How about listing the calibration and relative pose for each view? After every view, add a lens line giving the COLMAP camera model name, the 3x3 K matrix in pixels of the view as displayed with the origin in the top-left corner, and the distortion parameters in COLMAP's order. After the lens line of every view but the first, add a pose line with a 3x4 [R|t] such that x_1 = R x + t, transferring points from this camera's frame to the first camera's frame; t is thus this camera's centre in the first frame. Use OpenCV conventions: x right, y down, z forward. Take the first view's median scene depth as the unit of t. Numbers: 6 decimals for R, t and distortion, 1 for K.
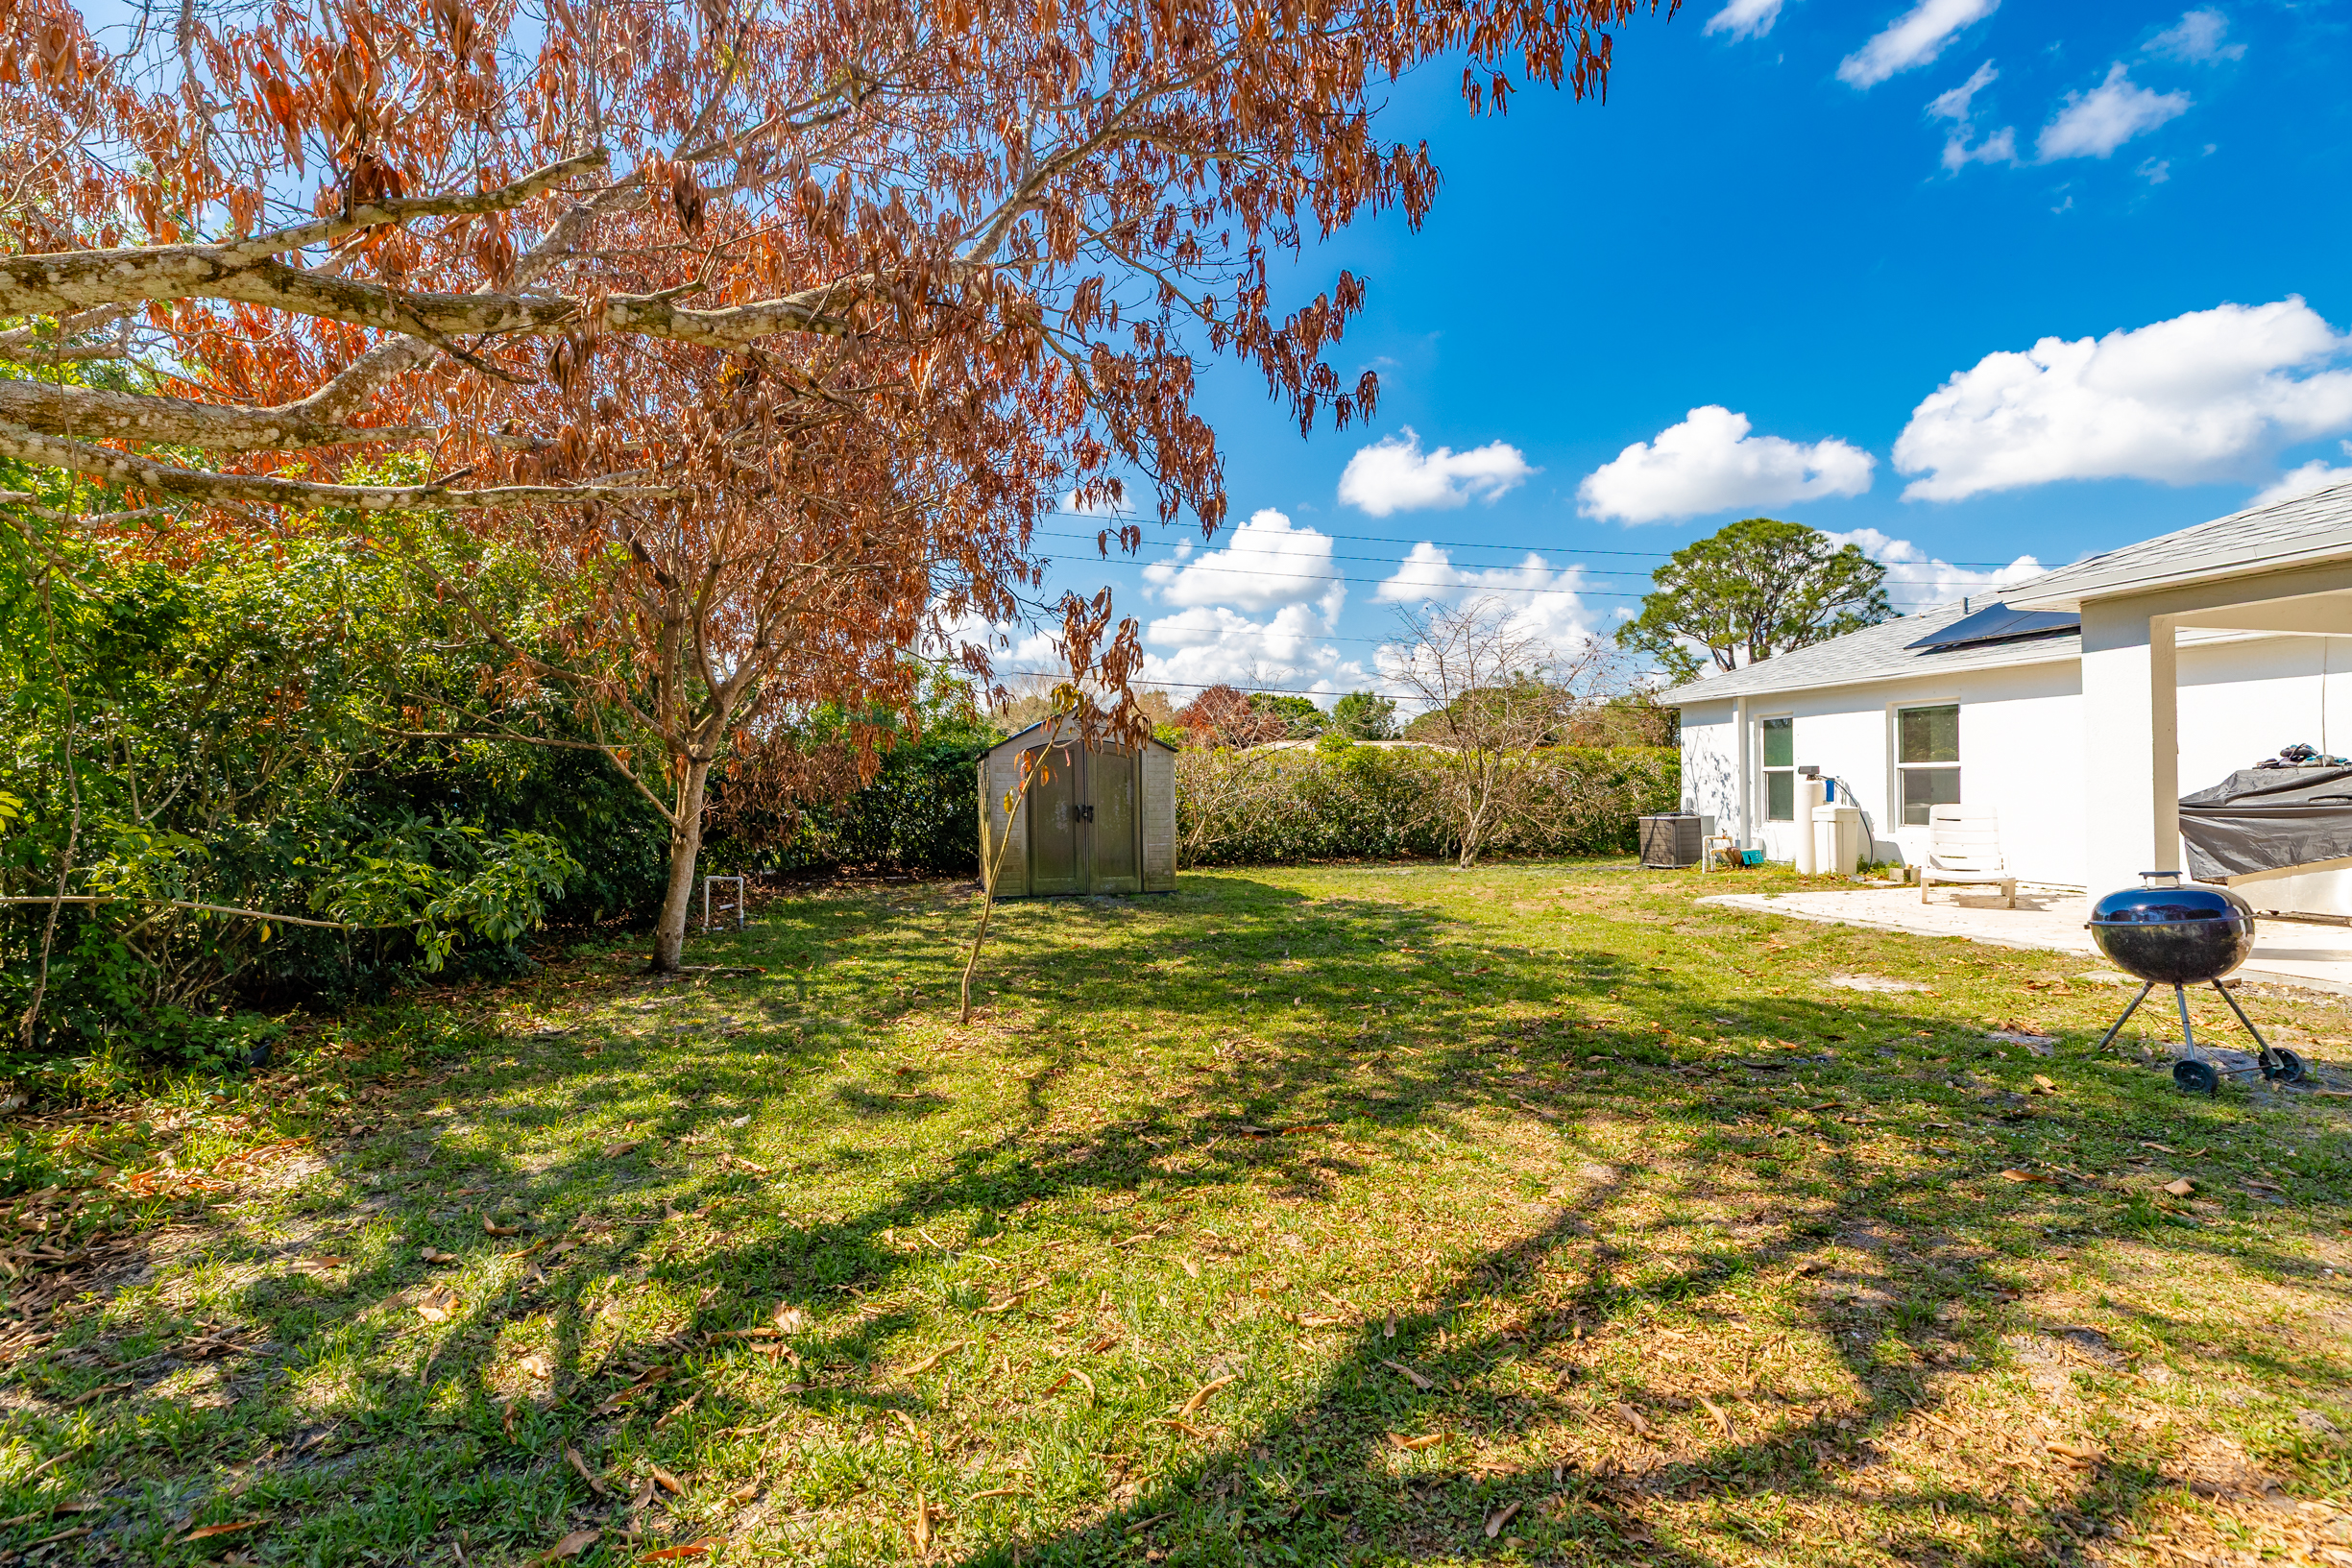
lens RADIAL K [[1050.3, 0, 1188.9], [0, 1050.3, 776.9], [0, 0, 1]] dist [0.002968, 0.000373]
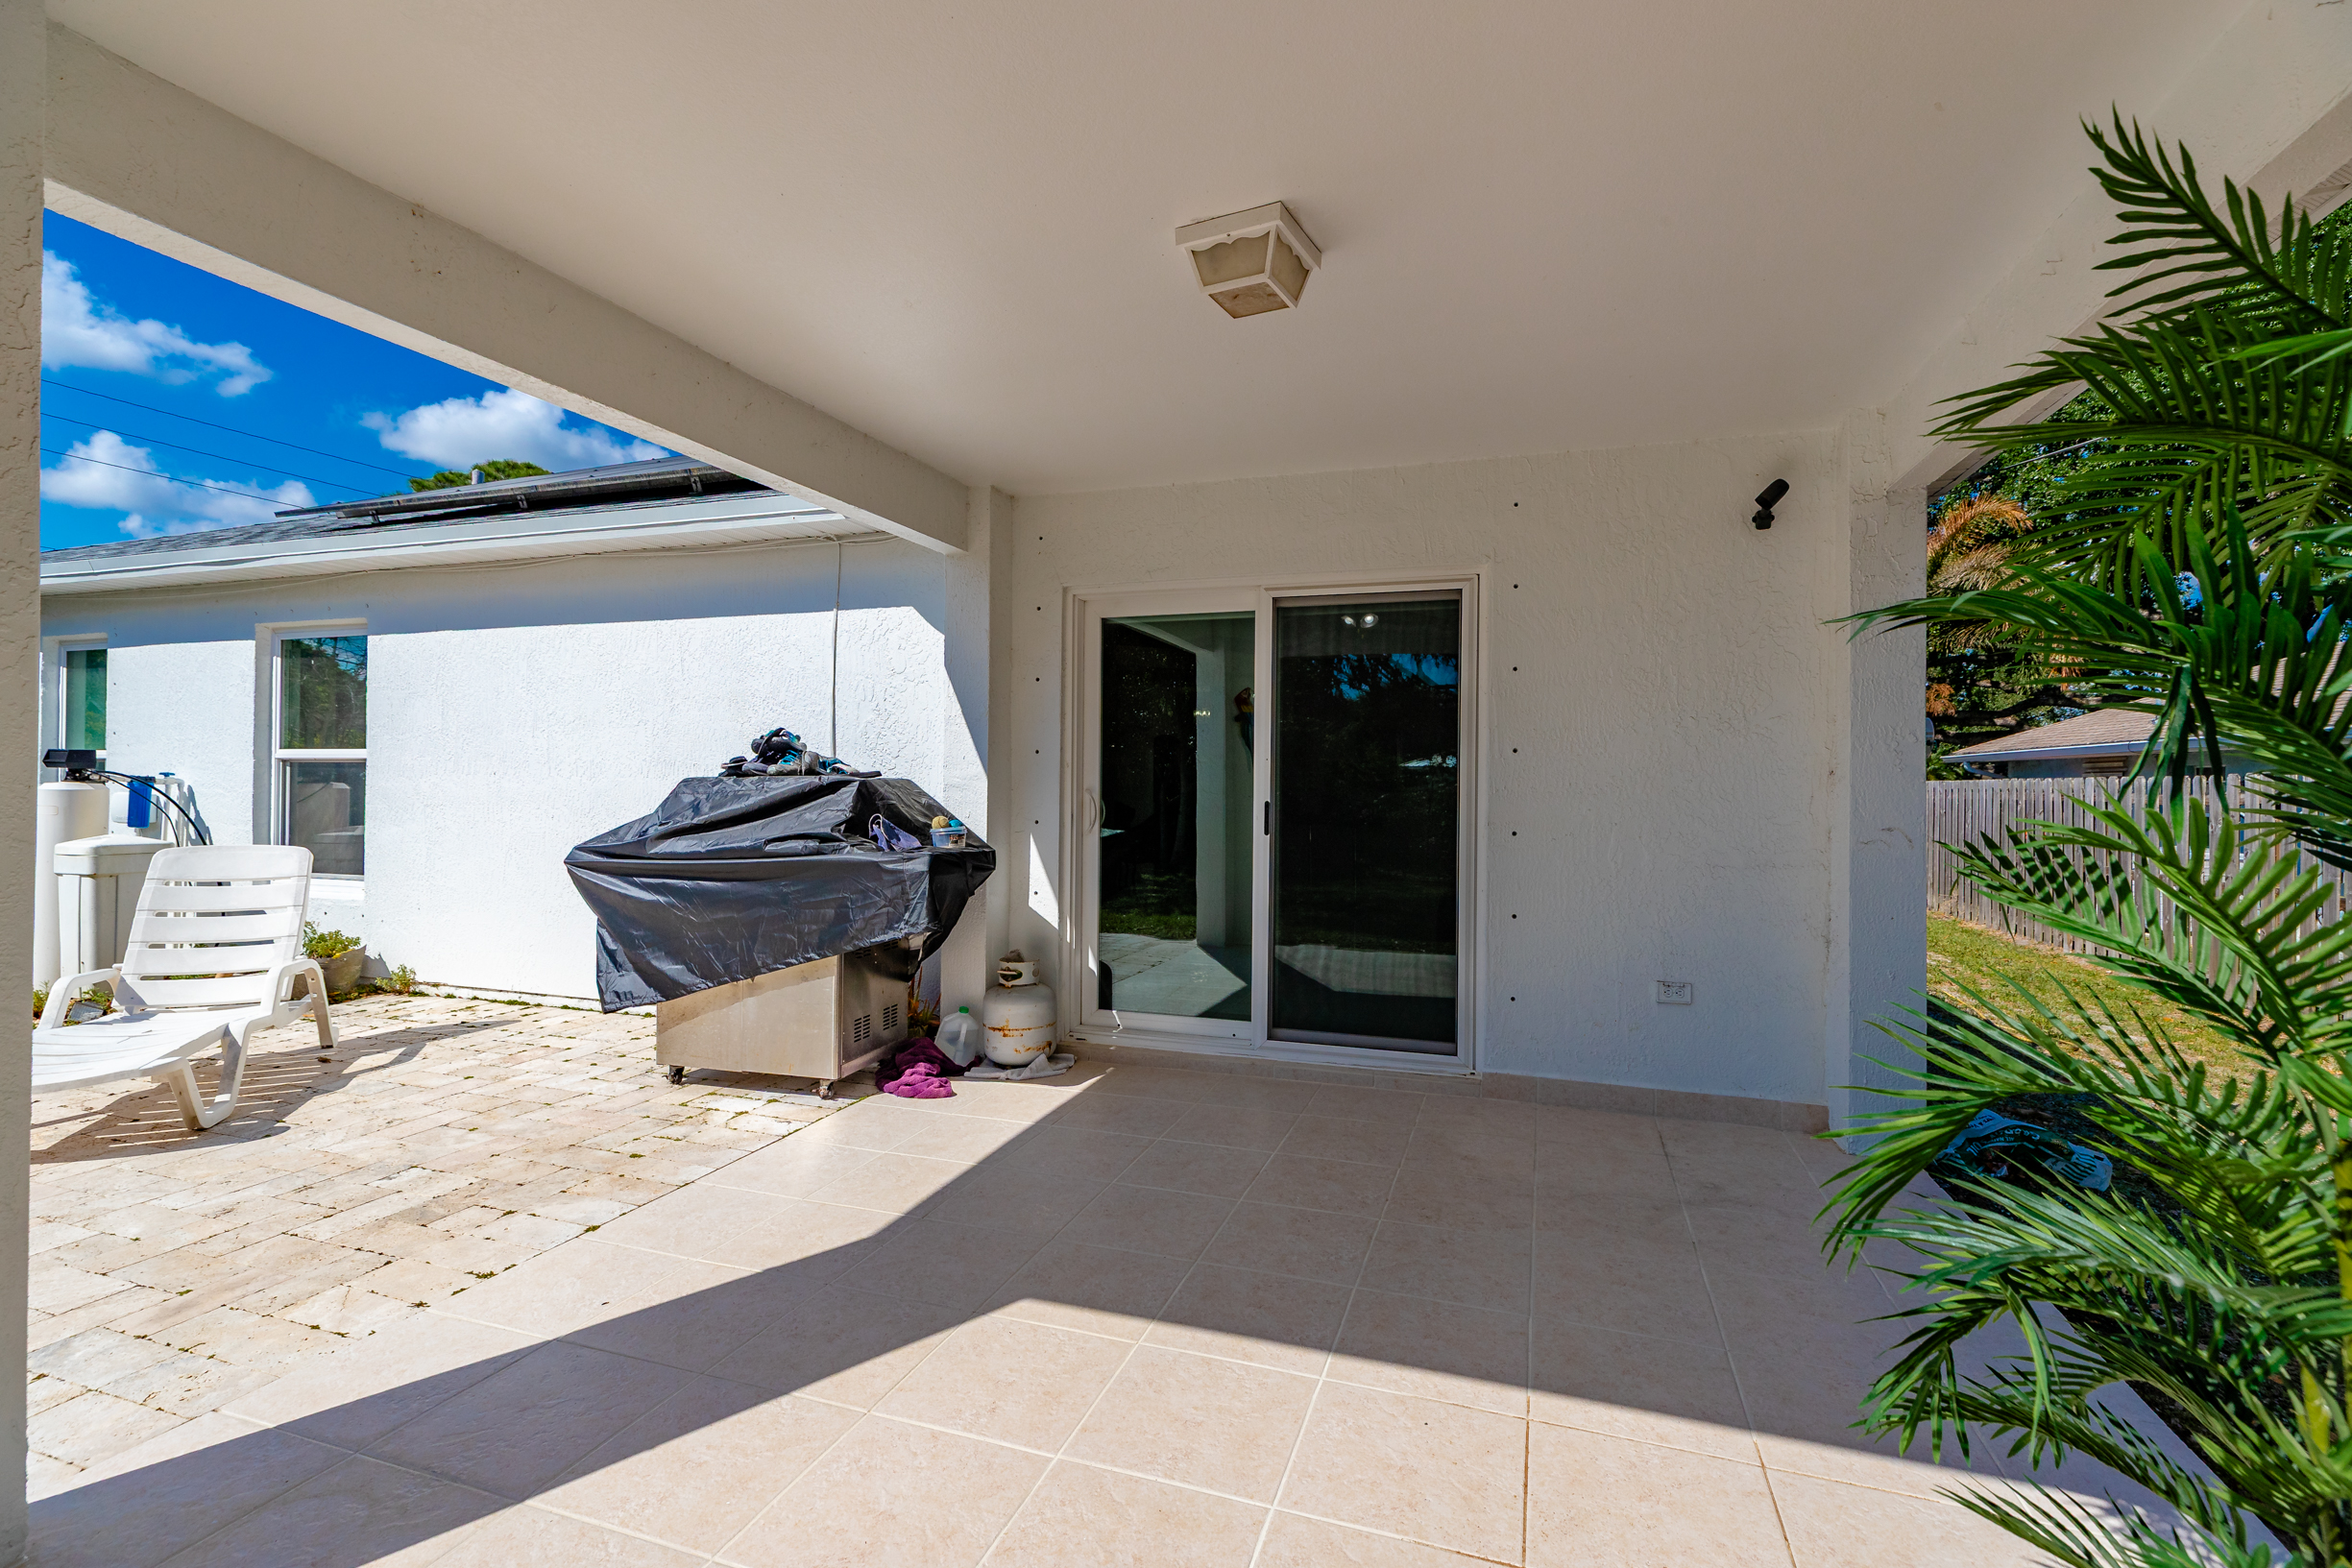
lens RADIAL K [[1050.3, 0, 1186.4], [0, 1050.3, 774.0], [0, 0, 1]] dist [0.002968, 0.000373]
pose [[0.530571, 0.011221, 0.847567, 0.820056], [-0.018070, 0.999835, -0.001926, -0.013058], [-0.847448, -0.014294, 0.530686, 0.632146]]
